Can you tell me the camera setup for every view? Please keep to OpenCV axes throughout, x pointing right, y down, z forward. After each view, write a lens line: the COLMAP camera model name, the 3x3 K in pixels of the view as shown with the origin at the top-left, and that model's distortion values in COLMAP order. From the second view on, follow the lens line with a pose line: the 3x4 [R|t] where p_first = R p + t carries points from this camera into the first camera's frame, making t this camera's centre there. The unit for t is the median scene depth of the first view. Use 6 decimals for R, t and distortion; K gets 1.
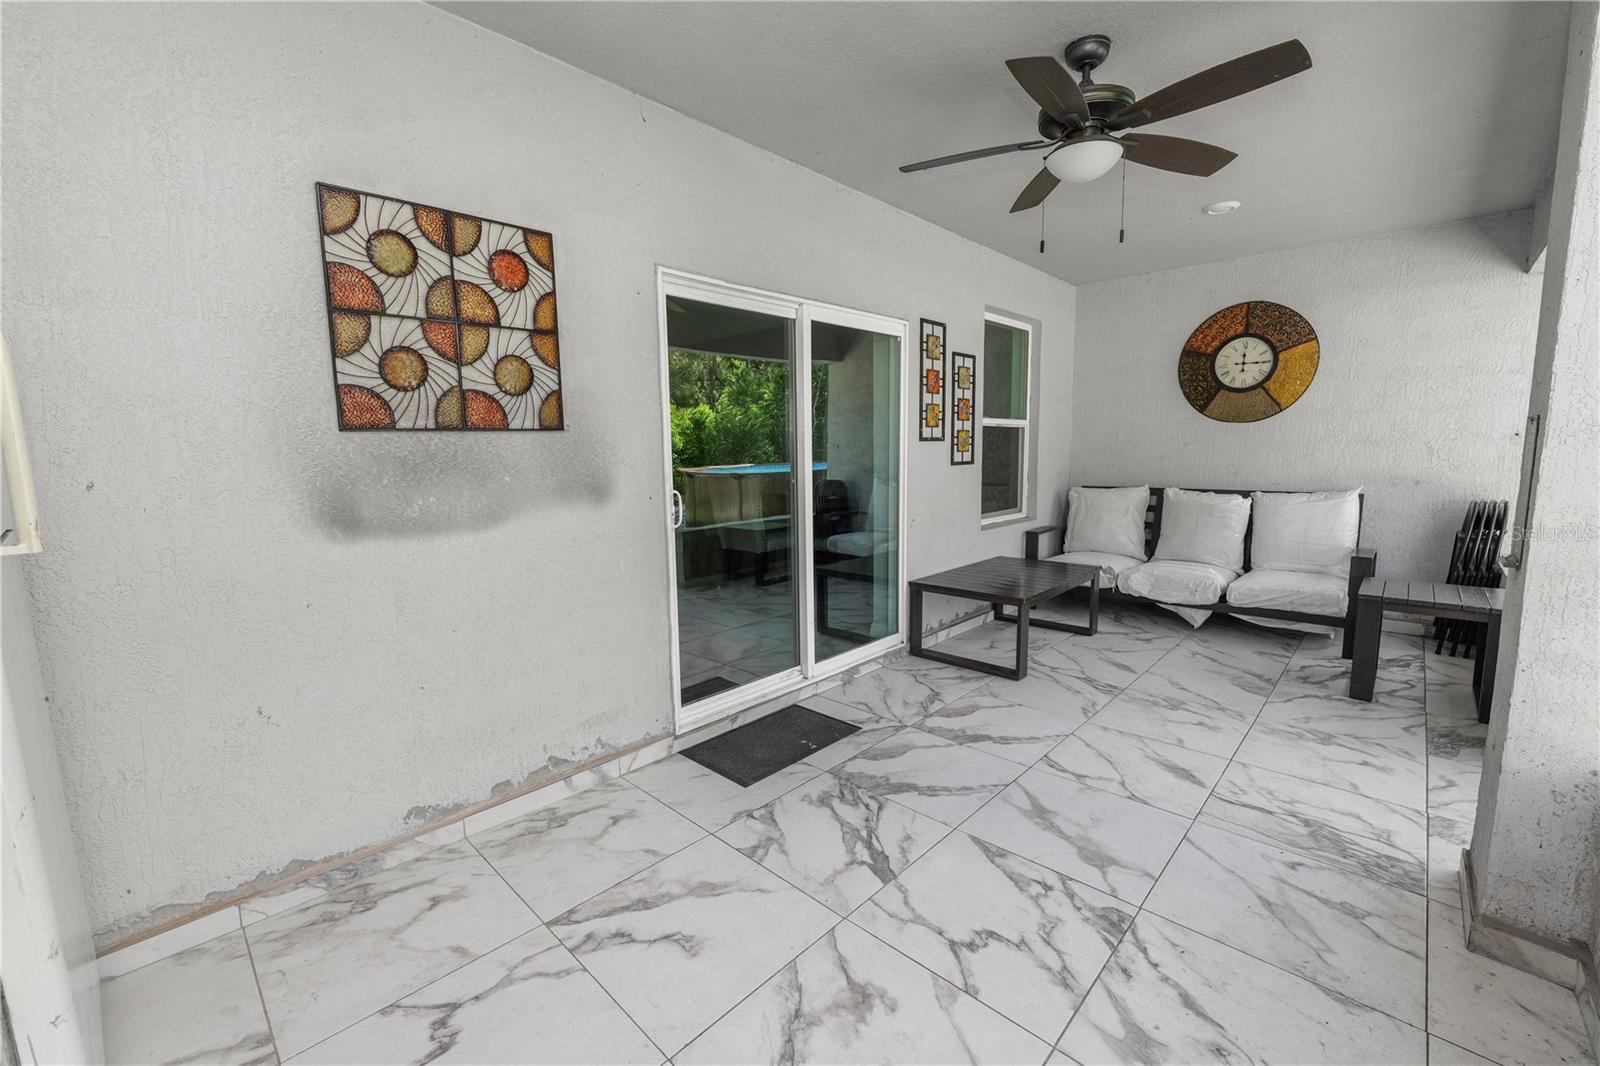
lens RADIAL K [[650.7, 0, 796.2], [0, 650.7, 534.7], [0, 0, 1]] dist [-0.014649, -0.000001]
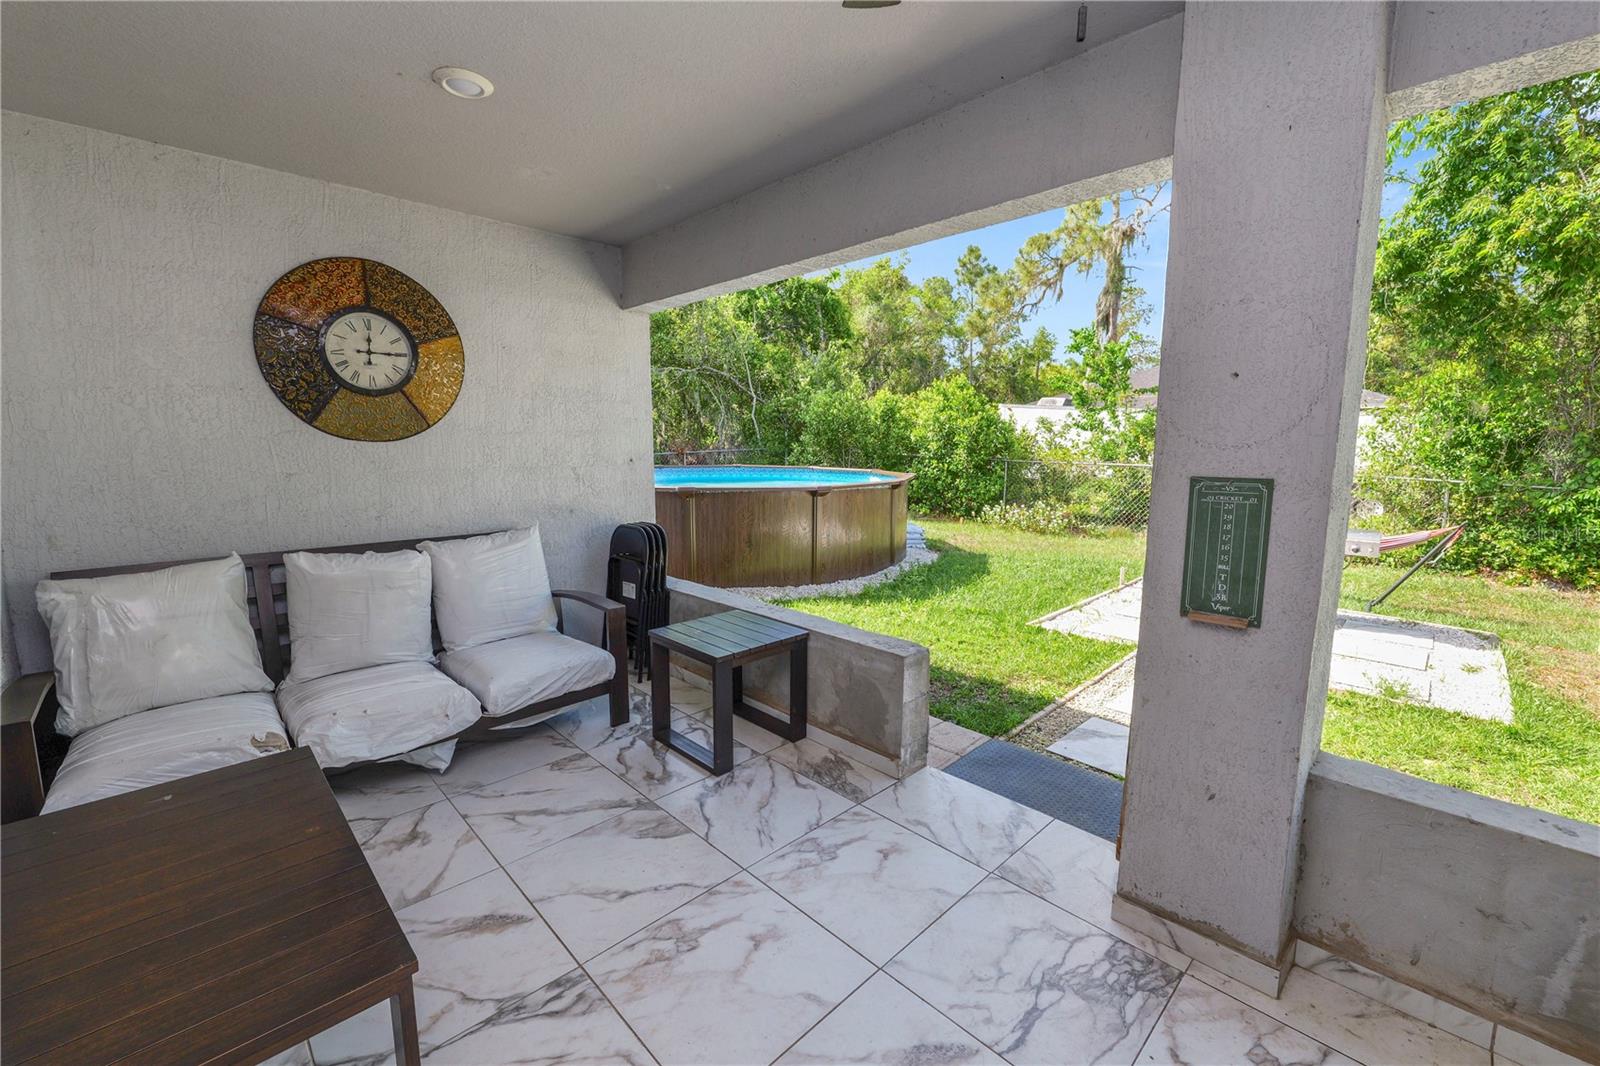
lens RADIAL K [[650.7, 0, 797.9], [0, 650.7, 534.2], [0, 0, 1]] dist [-0.014649, -0.000001]
pose [[0.040230, -0.120295, 0.991923, 0.038593], [0.130079, 0.984909, 0.114169, -0.111310], [-0.990687, 0.124435, 0.055271, 0.609883]]
